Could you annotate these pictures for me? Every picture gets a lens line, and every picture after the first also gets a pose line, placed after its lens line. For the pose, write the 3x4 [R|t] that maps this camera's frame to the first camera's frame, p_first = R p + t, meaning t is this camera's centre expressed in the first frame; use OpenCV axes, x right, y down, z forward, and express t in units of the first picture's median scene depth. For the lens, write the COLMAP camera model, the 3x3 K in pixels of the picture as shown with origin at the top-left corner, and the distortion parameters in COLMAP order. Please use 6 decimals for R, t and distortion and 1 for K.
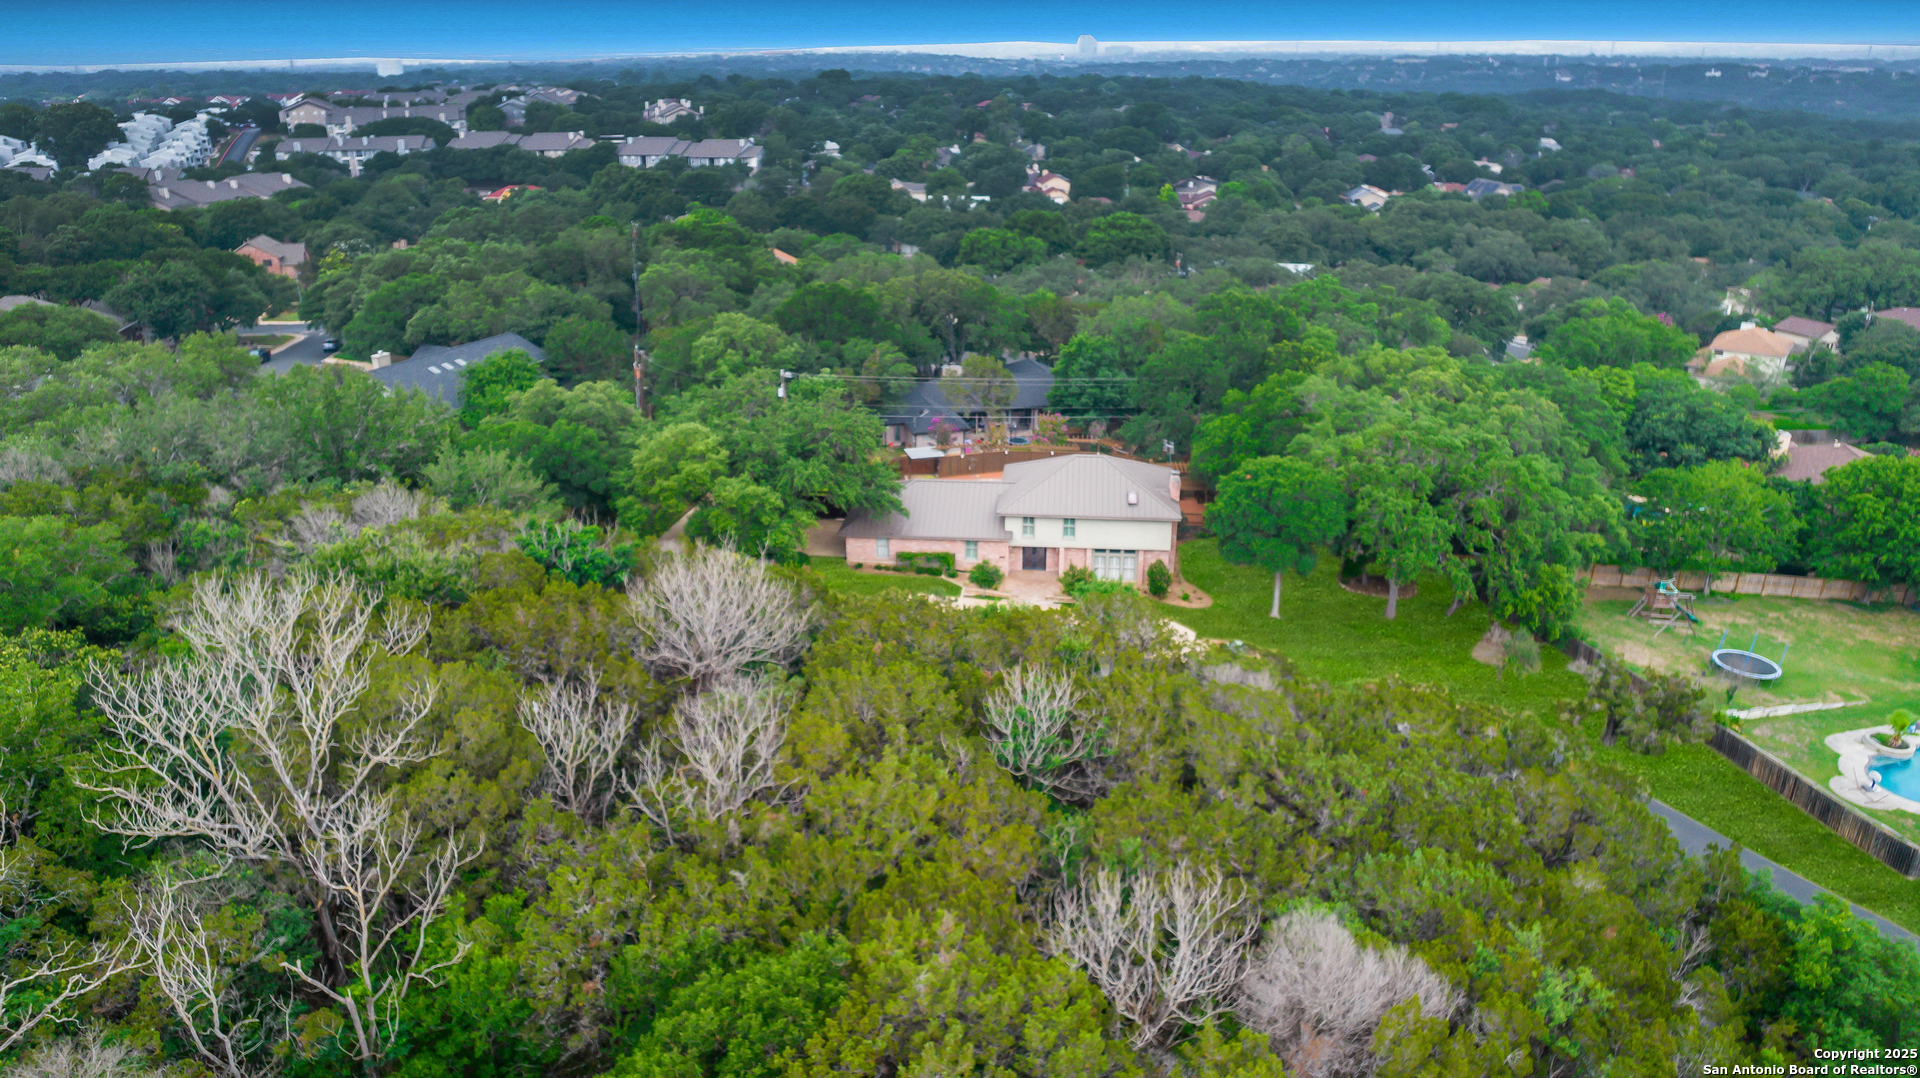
lens RADIAL K [[1234.8, 0, 956.3], [0, 1234.8, 539.3], [0, 0, 1]] dist [-0.082935, 0.074534]
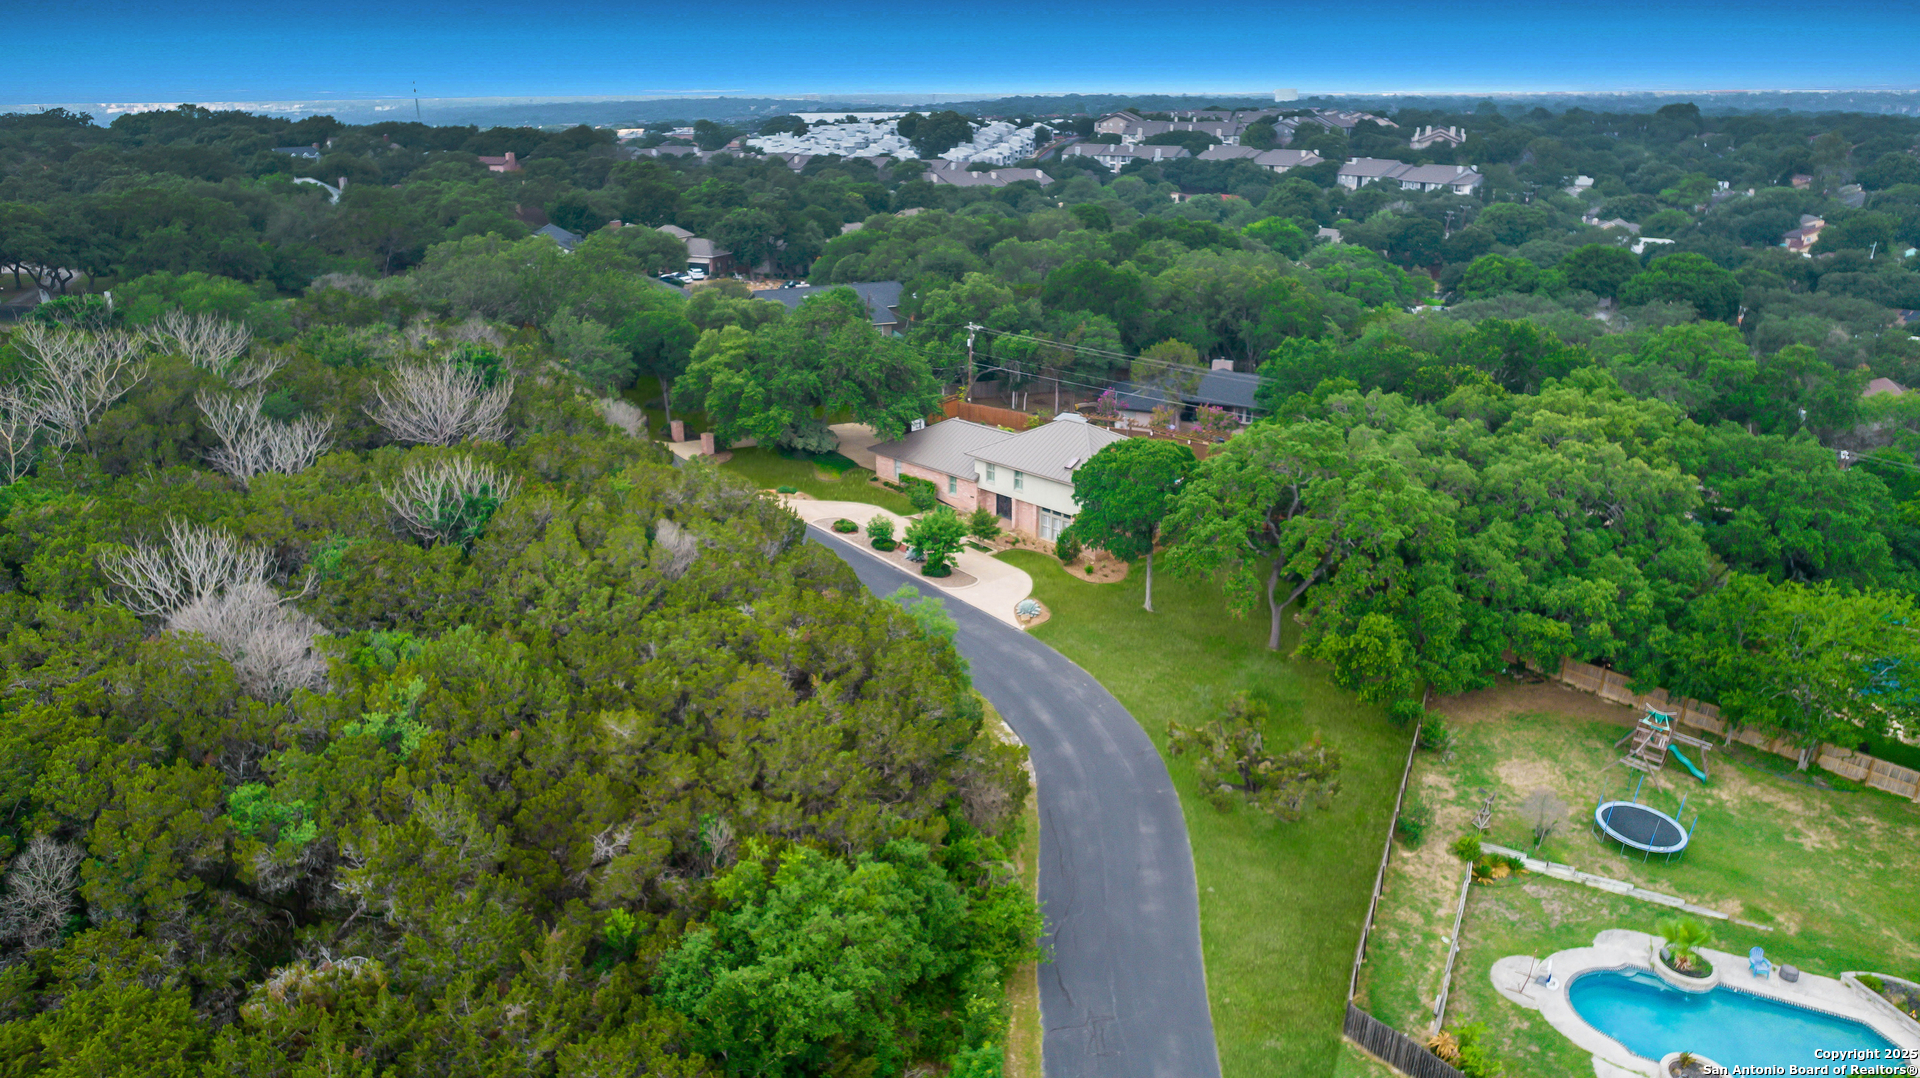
lens RADIAL K [[1234.8, 0, 956.3], [0, 1234.8, 539.3], [0, 0, 1]] dist [-0.082935, 0.074534]
pose [[0.766934, 0.223843, -0.601420, 0.161043], [-0.238787, 0.969438, 0.056313, -0.001657], [0.595644, 0.100423, 0.796946, 0.033130]]
